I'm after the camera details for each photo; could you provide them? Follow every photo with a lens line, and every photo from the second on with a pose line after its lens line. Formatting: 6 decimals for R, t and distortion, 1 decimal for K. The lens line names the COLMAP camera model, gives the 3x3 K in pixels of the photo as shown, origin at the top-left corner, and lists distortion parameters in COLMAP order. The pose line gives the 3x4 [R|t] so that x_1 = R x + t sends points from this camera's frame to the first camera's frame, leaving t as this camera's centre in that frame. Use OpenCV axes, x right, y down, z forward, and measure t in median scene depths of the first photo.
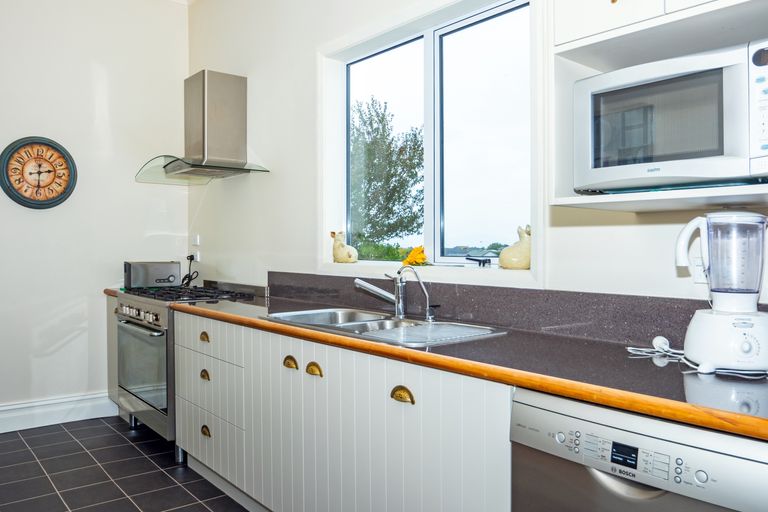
lens RADIAL K [[583.7, 0, 386.5], [0, 583.7, 257.1], [0, 0, 1]] dist [-0.033294, -0.019080]
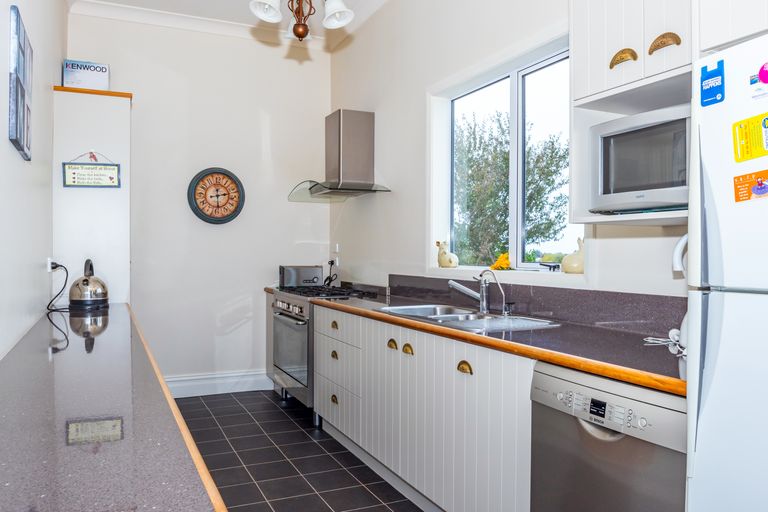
lens RADIAL K [[583.7, 0, 381.6], [0, 583.7, 253.1], [0, 0, 1]] dist [-0.033294, -0.019080]
pose [[0.964458, -0.000206, -0.264236, 0.115050], [-0.004109, 0.999867, -0.015777, -0.000200], [0.264204, 0.016302, 0.964329, -0.191420]]
